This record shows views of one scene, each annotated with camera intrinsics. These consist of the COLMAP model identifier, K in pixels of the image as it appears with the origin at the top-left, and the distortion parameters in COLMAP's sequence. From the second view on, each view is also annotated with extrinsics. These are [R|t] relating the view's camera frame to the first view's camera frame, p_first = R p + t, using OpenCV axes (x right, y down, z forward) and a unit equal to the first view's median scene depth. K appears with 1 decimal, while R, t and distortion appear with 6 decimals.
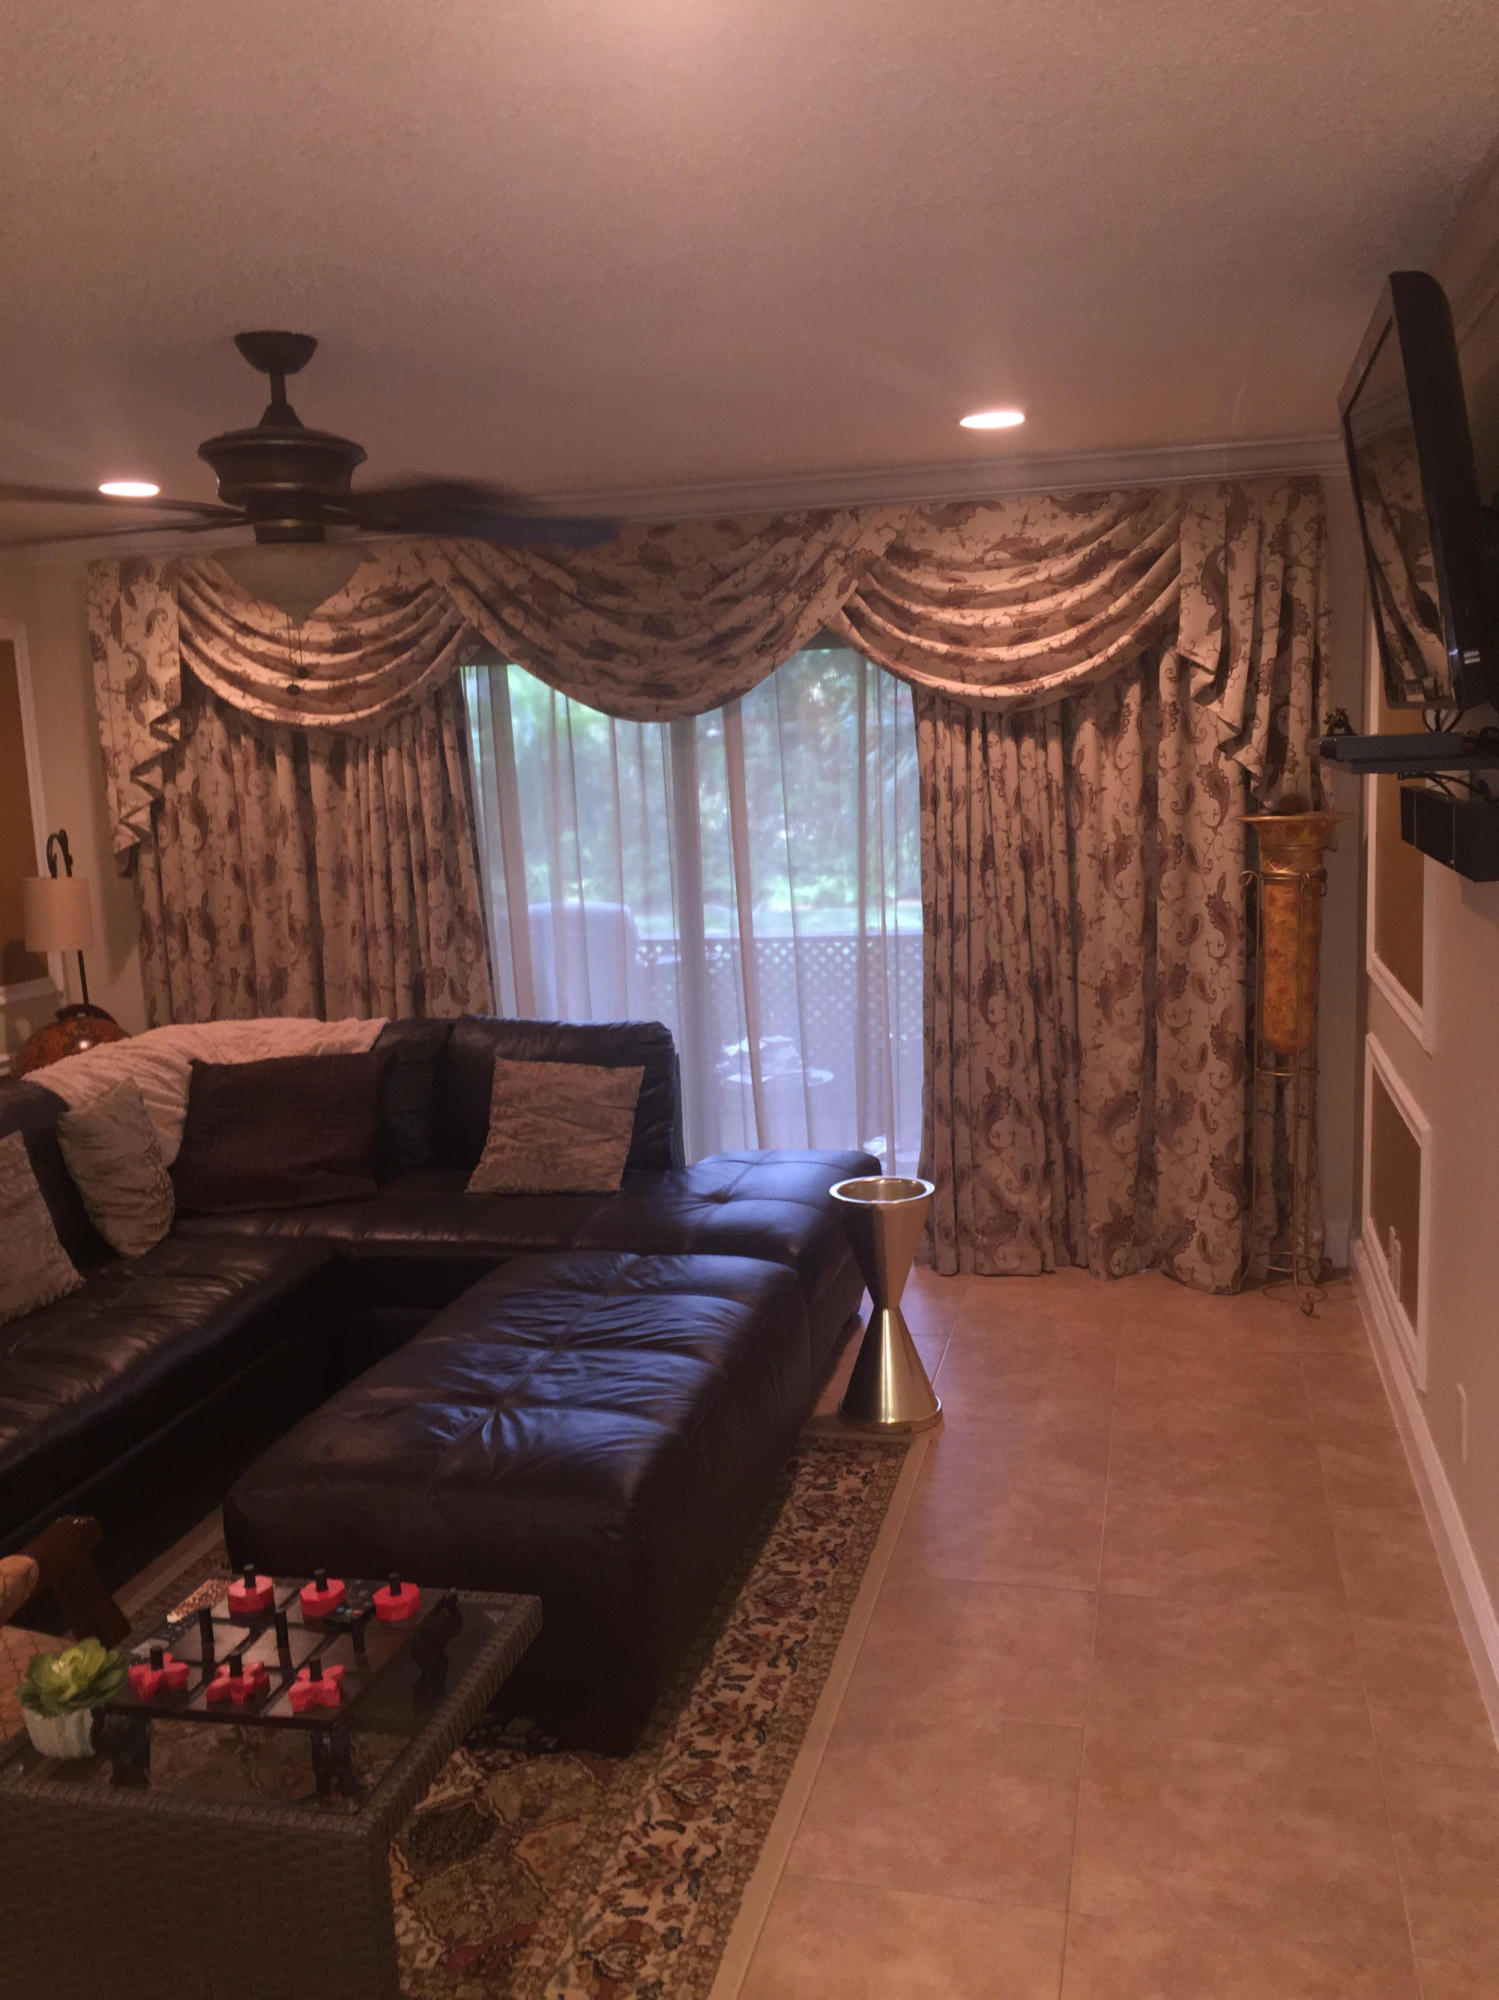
lens RADIAL K [[1709.9, 0, 759.9], [0, 1709.9, 1004.4], [0, 0, 1]] dist [0.087389, -0.115744]
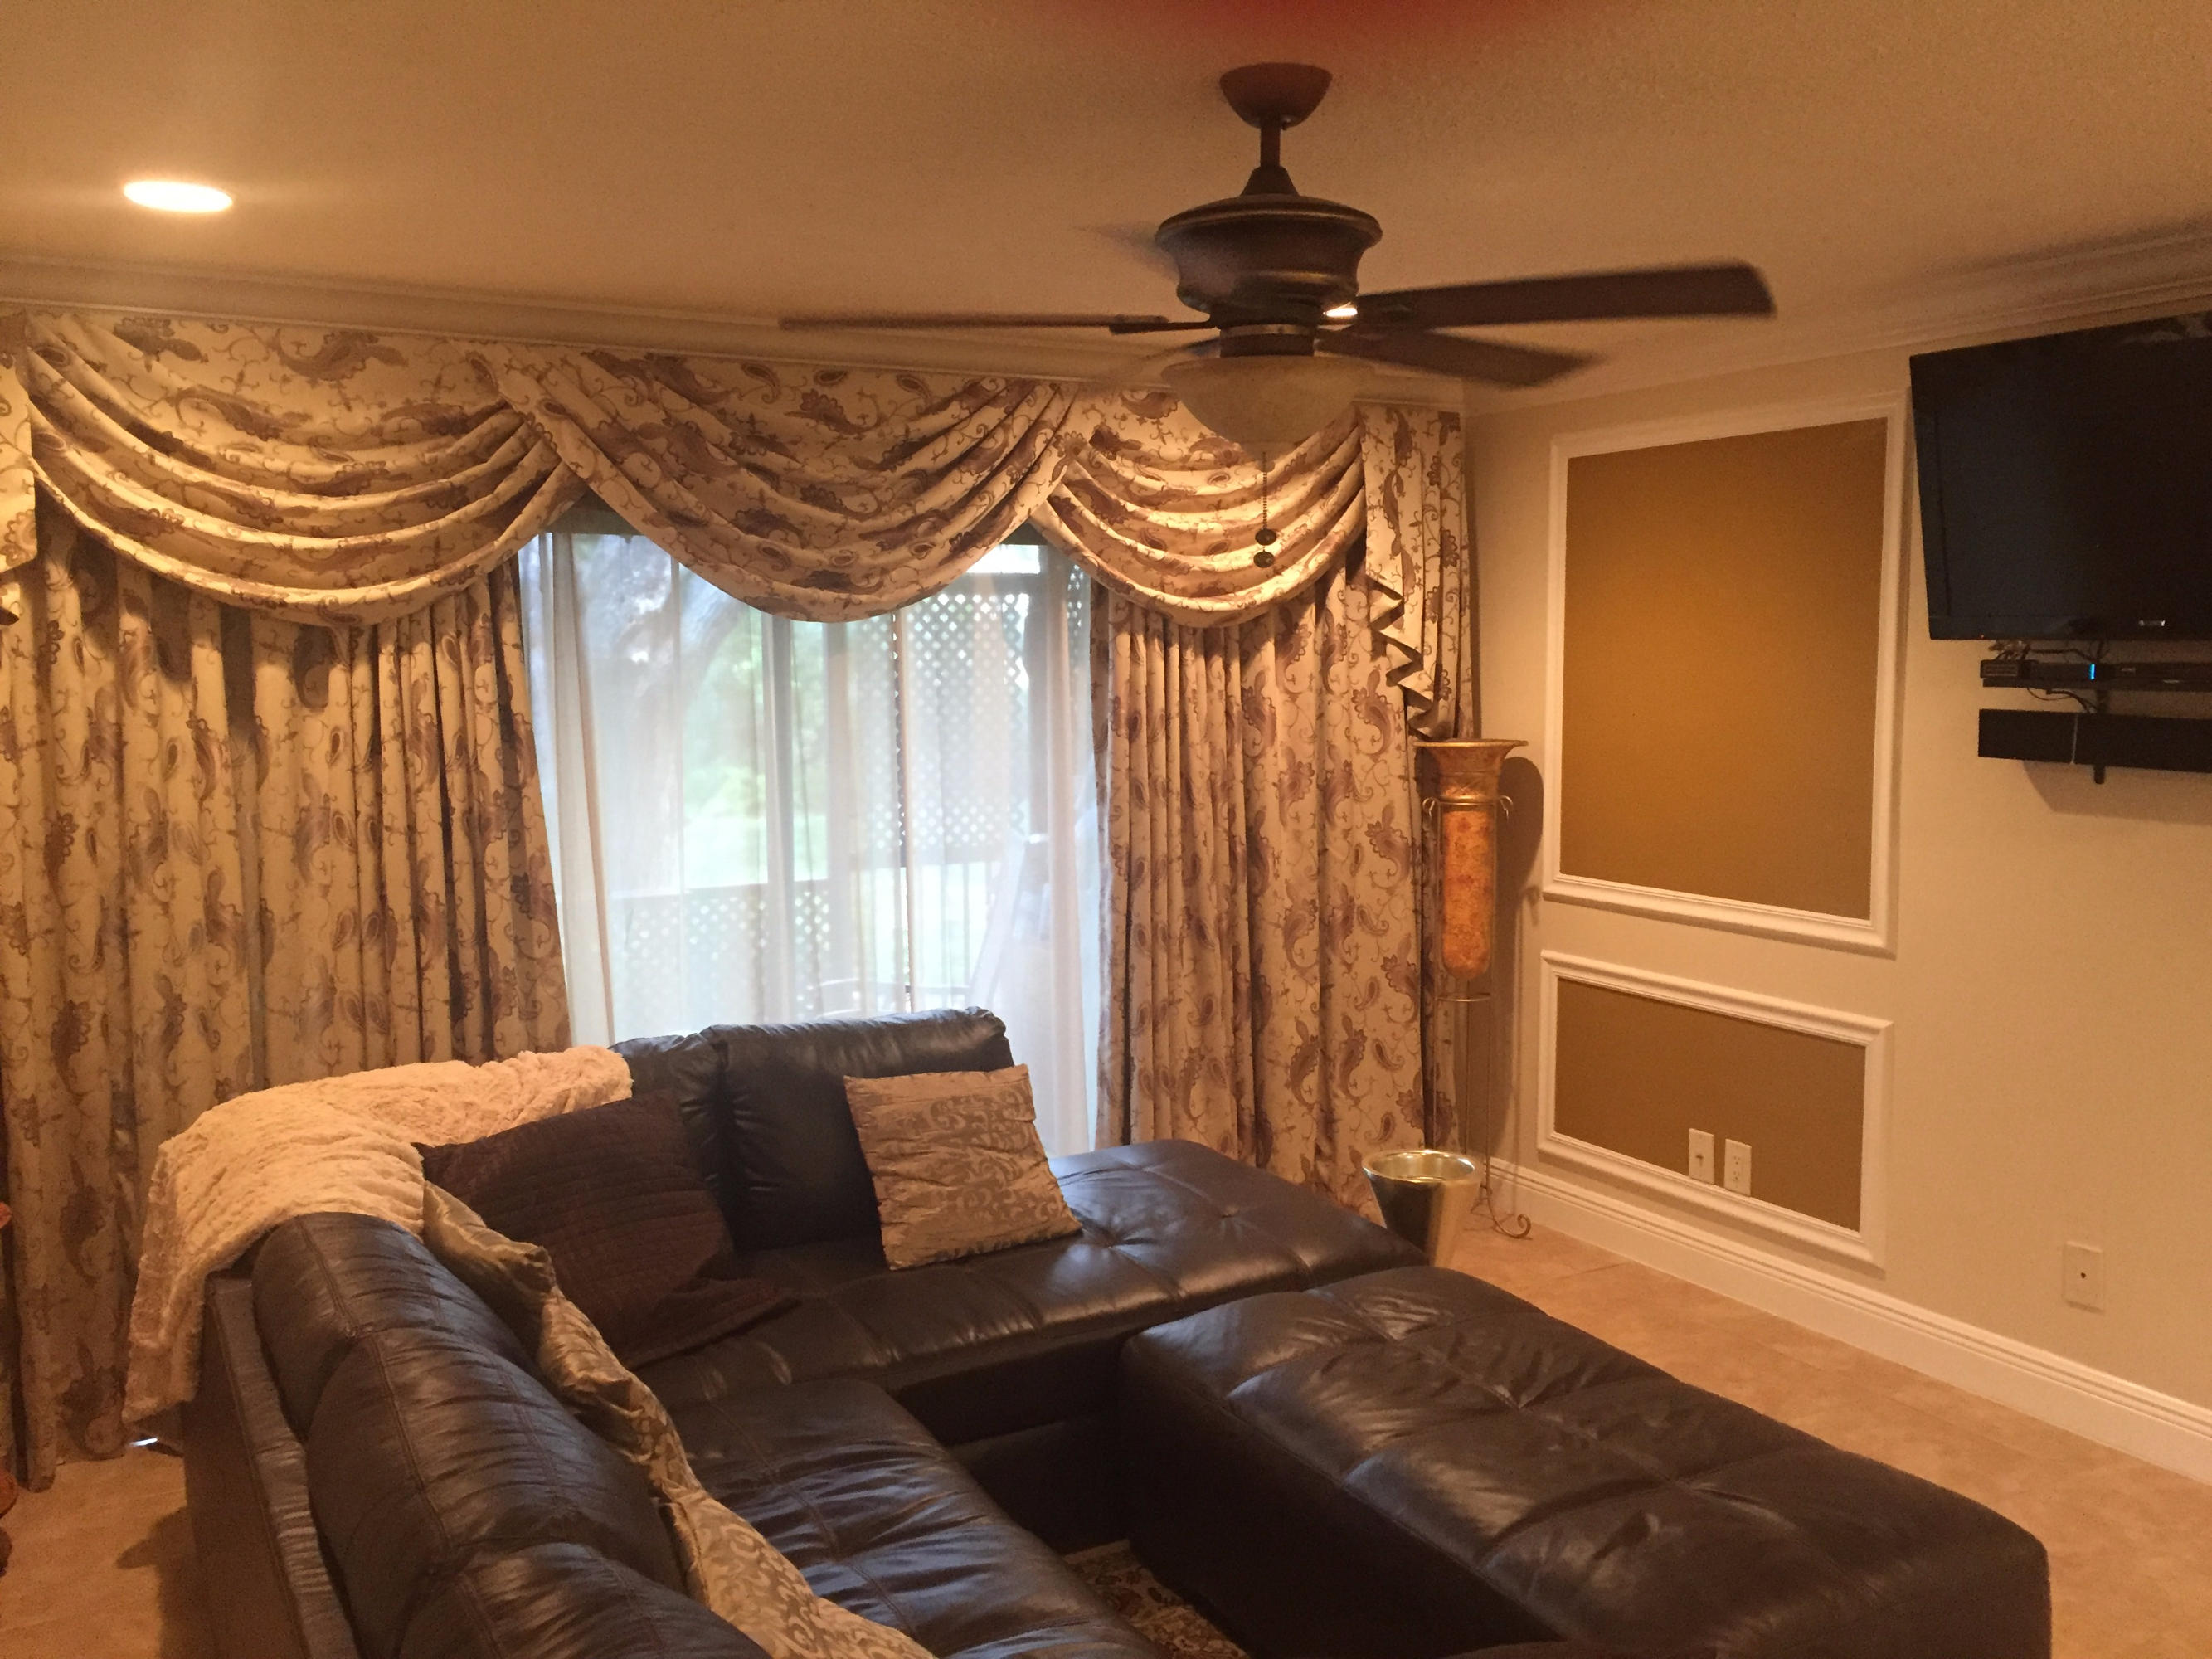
lens RADIAL K [[1891.3, 0, 1105.9], [0, 1891.3, 822.9], [0, 0, 1]] dist [0.087389, -0.115744]
pose [[0.731523, -0.031001, 0.681111, -0.563762], [0.080297, 0.995931, -0.040911, -0.031580], [-0.677071, 0.084619, 0.731036, 0.313128]]
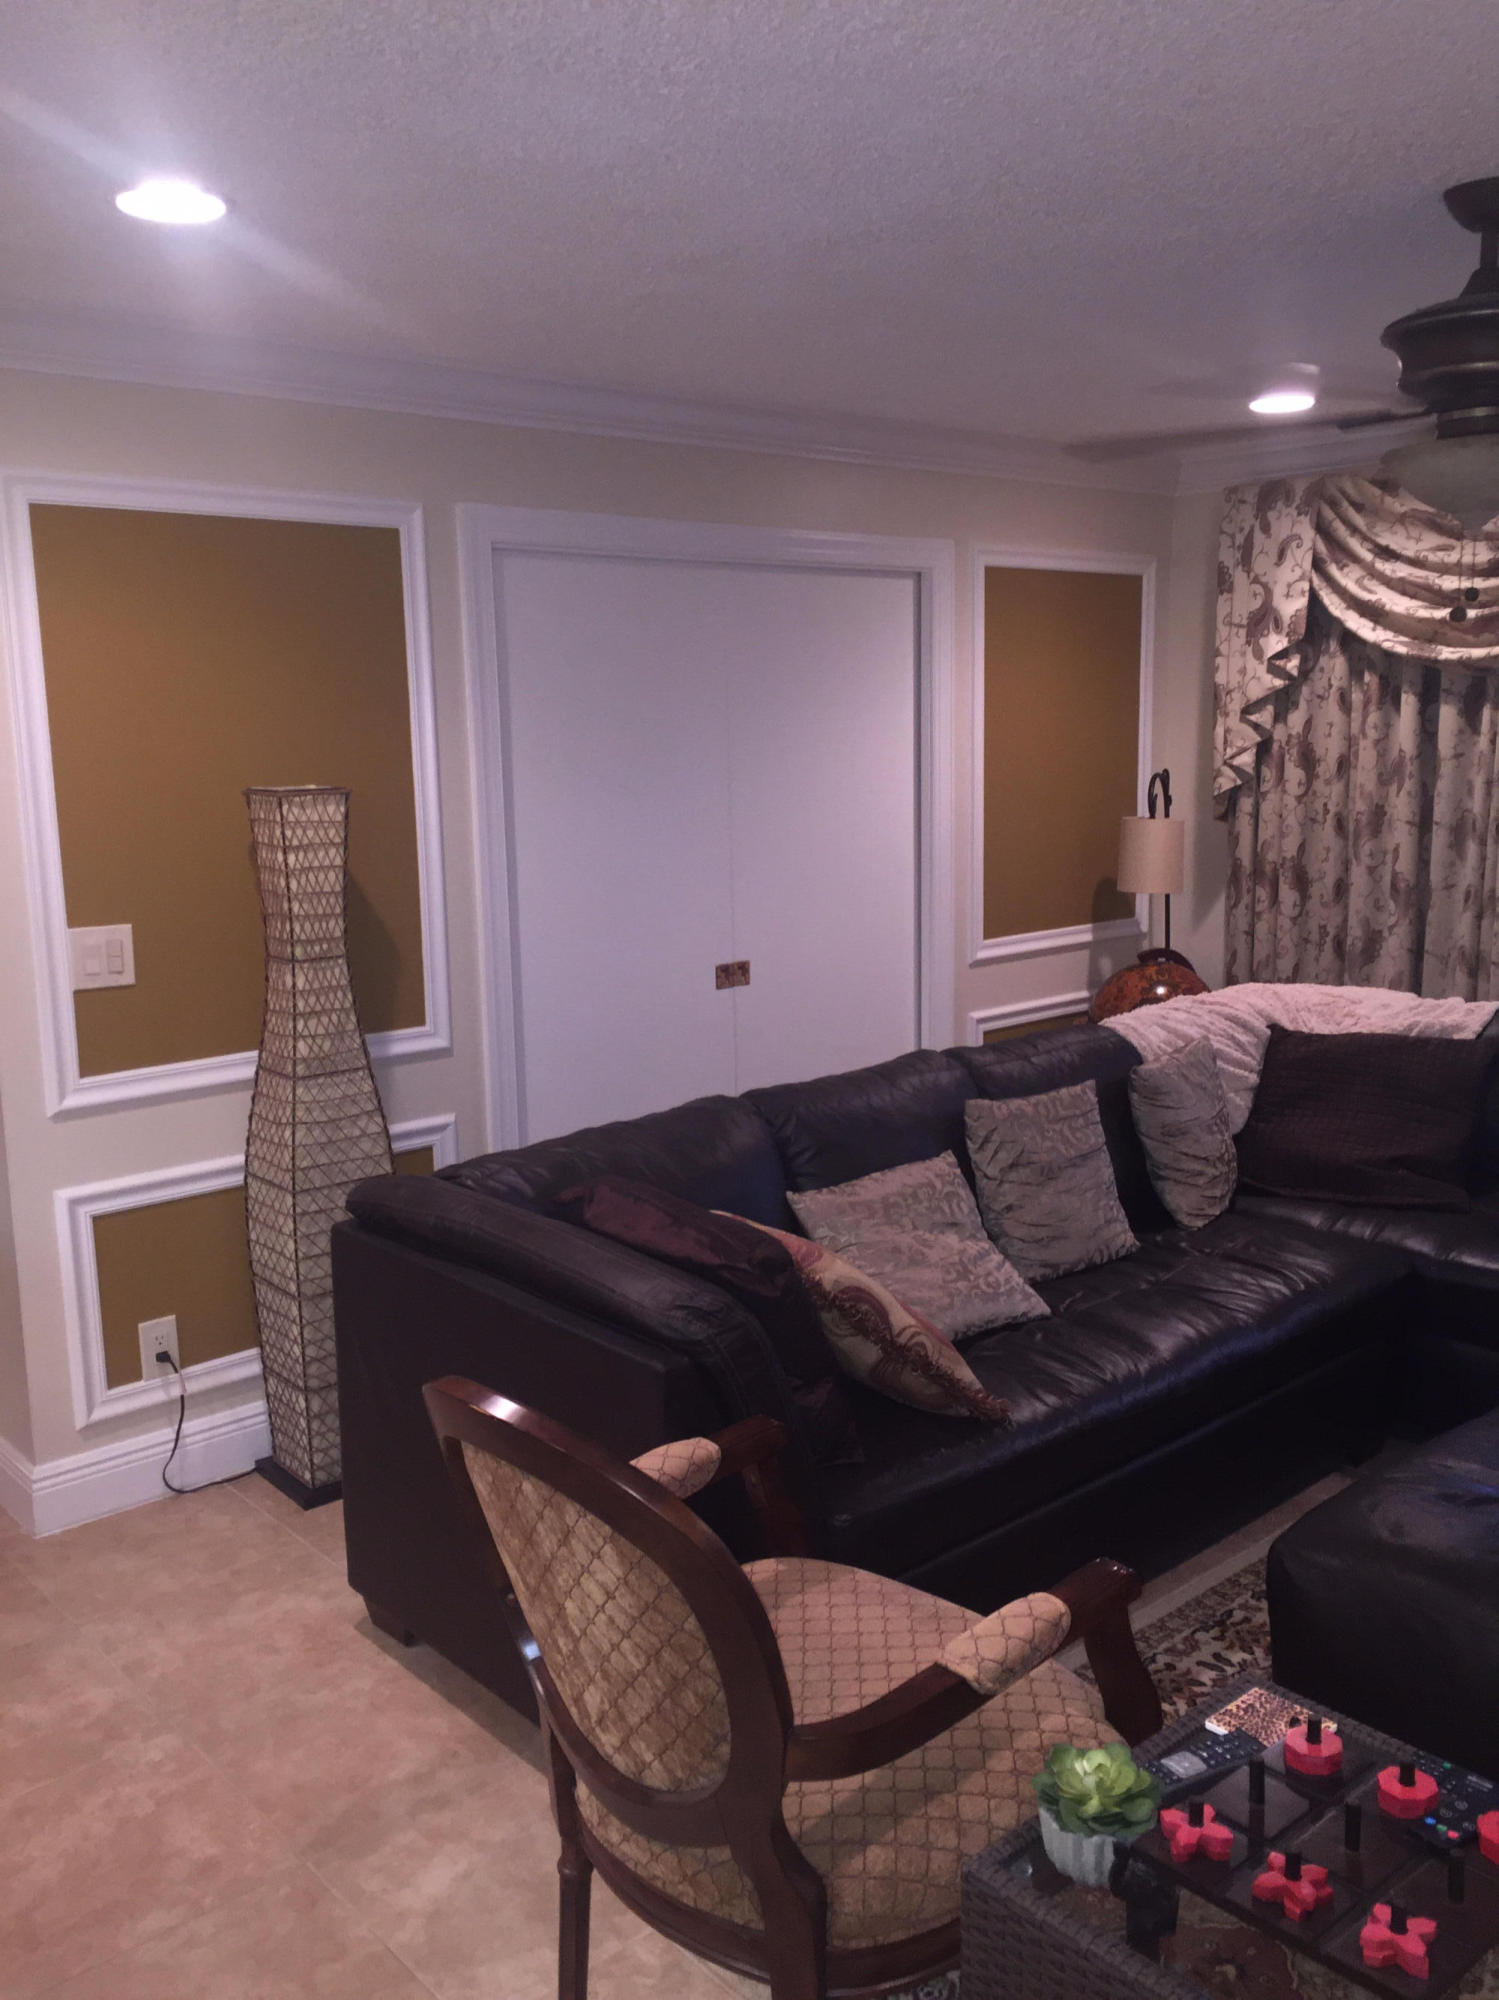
lens RADIAL K [[1709.9, 0, 759.9], [0, 1709.9, 1004.4], [0, 0, 1]] dist [0.087389, -0.115744]
pose [[0.821230, 0.118505, -0.558155, -0.036911], [-0.099598, 0.992950, 0.064277, -0.009485], [0.561837, 0.002805, 0.827243, 0.074254]]
